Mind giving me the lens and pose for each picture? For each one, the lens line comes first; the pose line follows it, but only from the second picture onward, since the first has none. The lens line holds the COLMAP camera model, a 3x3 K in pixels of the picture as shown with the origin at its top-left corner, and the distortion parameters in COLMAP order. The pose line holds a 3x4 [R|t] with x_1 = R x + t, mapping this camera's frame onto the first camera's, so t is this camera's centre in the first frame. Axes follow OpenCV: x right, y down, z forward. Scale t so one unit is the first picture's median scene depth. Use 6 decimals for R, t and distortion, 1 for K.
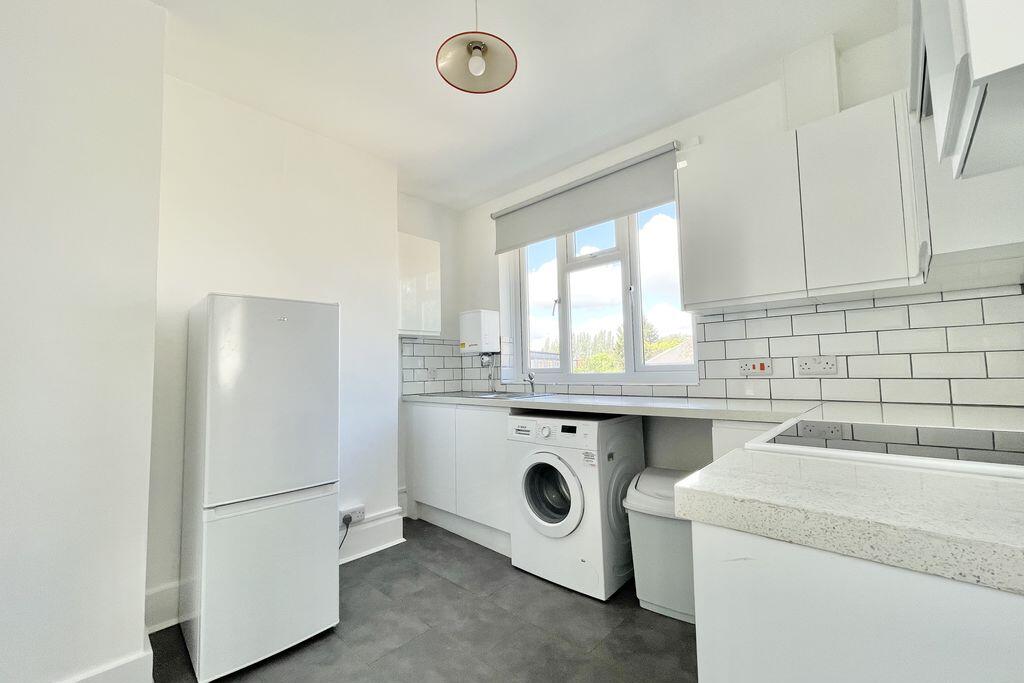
lens RADIAL K [[413.8, 0, 508.3], [0, 413.8, 342.1], [0, 0, 1]] dist [0.004217, 0.001900]
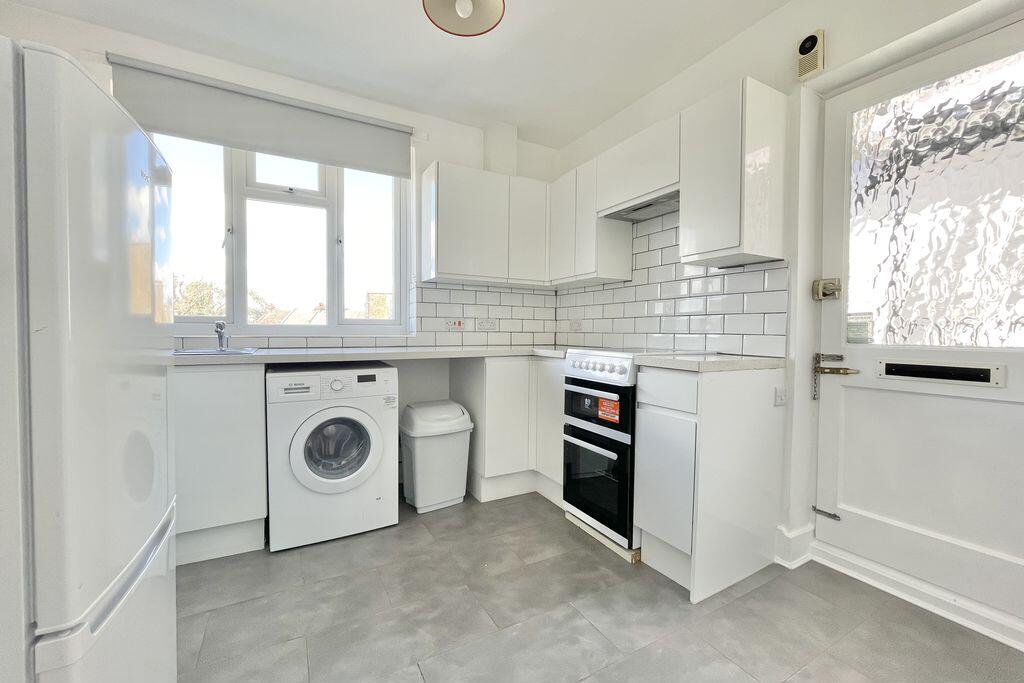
lens RADIAL K [[413.8, 0, 507.3], [0, 413.8, 340.4], [0, 0, 1]] dist [0.004217, 0.001900]
pose [[0.315892, 0.000463, 0.948795, -0.701969], [-0.084024, 0.996085, 0.027489, 0.063477], [-0.945067, -0.088405, 0.314694, 0.375354]]
